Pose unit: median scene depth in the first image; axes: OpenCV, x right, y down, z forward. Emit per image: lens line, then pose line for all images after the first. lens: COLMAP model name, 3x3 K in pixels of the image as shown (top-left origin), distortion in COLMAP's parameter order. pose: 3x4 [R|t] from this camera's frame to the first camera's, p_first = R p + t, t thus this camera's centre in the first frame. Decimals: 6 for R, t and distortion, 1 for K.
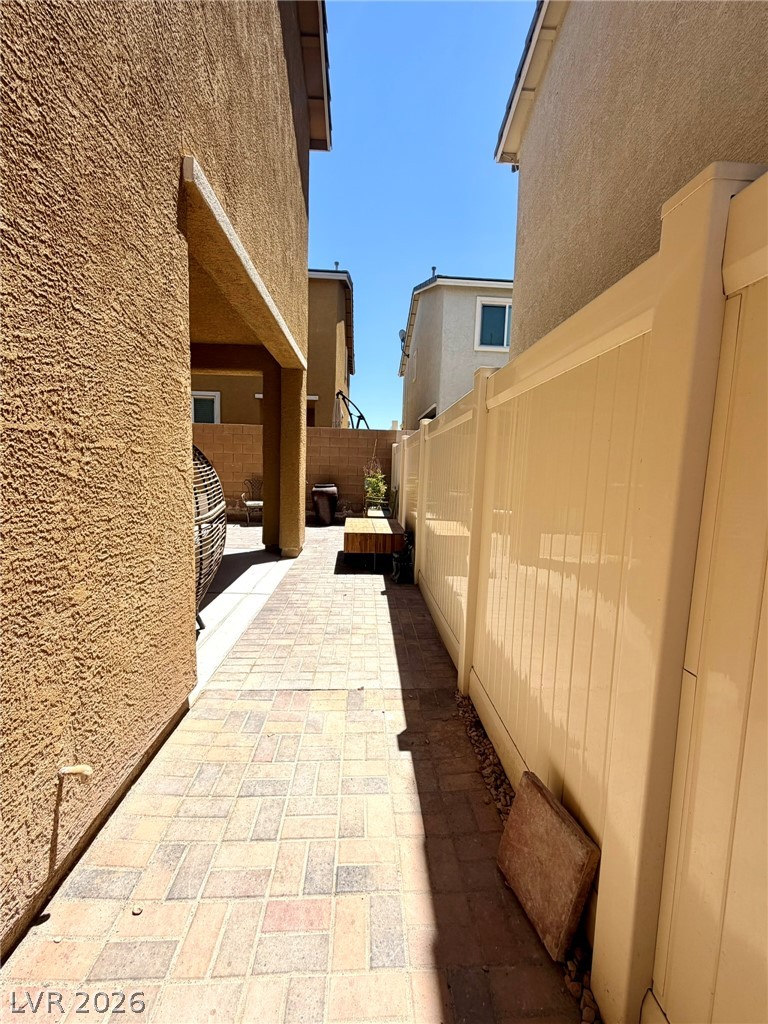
lens RADIAL K [[442.3, 0, 384.0], [0, 442.3, 508.8], [0, 0, 1]] dist [0.001184, 0.000043]
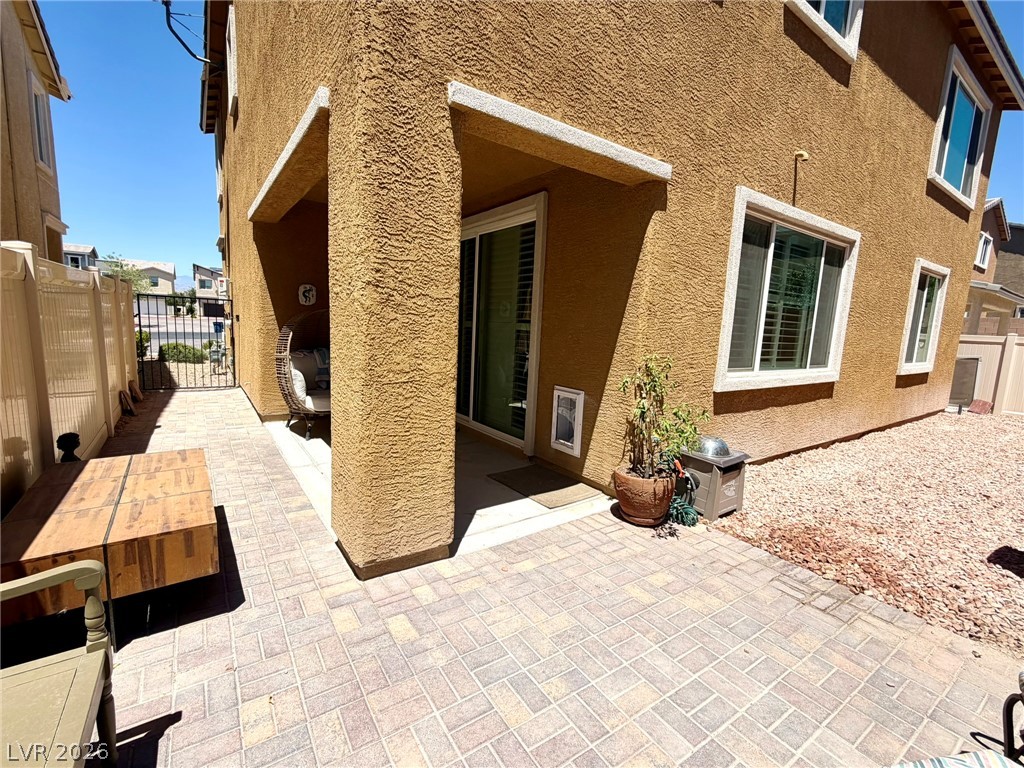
lens RADIAL K [[442.3, 0, 512.0], [0, 442.3, 384.0], [0, 0, 1]] dist [0.001184, 0.000043]
pose [[-0.842324, 0.009059, -0.538895, -0.134855], [-0.119638, 0.971772, 0.203336, -0.217837], [0.525525, 0.235747, -0.817463, 1.845711]]
